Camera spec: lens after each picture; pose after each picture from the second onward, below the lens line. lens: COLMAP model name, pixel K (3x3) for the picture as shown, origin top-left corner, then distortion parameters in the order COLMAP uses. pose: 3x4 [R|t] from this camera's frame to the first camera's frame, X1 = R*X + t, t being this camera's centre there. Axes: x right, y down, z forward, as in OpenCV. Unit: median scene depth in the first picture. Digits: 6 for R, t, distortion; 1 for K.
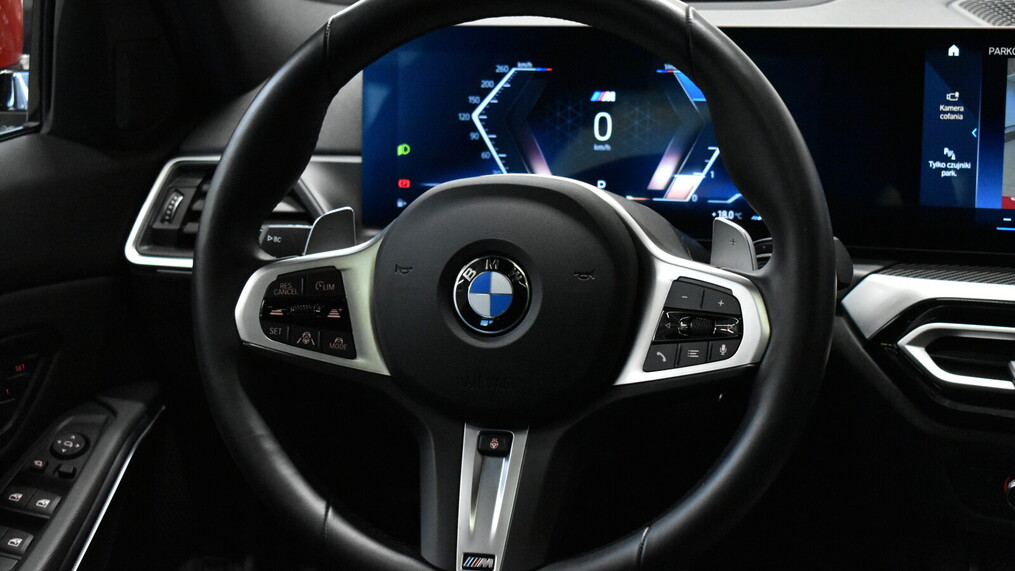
lens RADIAL K [[1908.4, 0, 507.5], [0, 1908.4, 285.5], [0, 0, 1]] dist [-0.033118, -0.051752]
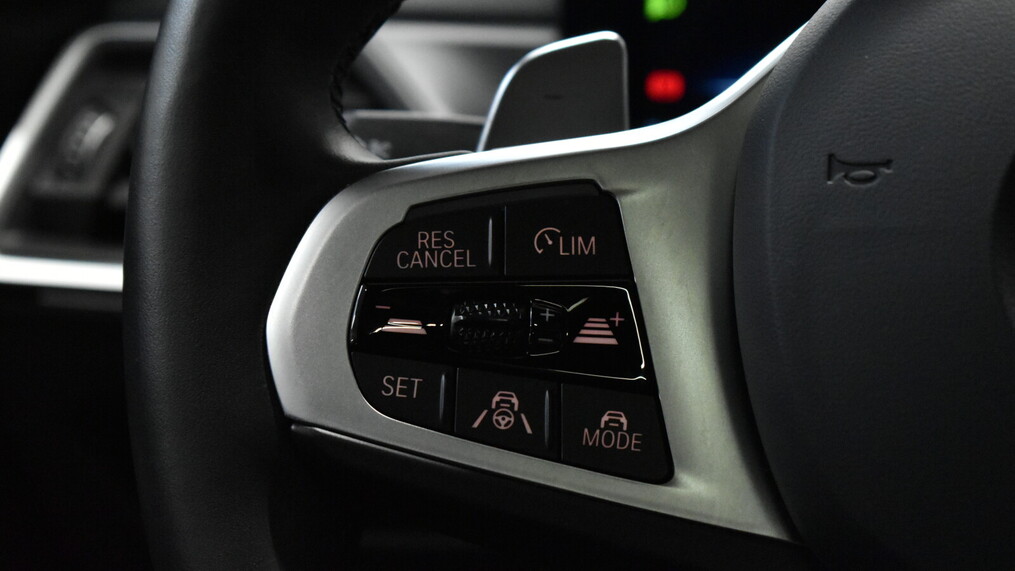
lens RADIAL K [[2348.5, 0, 507.5], [0, 2348.5, 285.5], [0, 0, 1]] dist [-1.118810, -0.030997]
pose [[0.999769, 0.015527, 0.014834, -0.110202], [-0.014089, 0.995607, -0.092560, 0.041671], [-0.016206, 0.092330, 0.995597, 0.629739]]
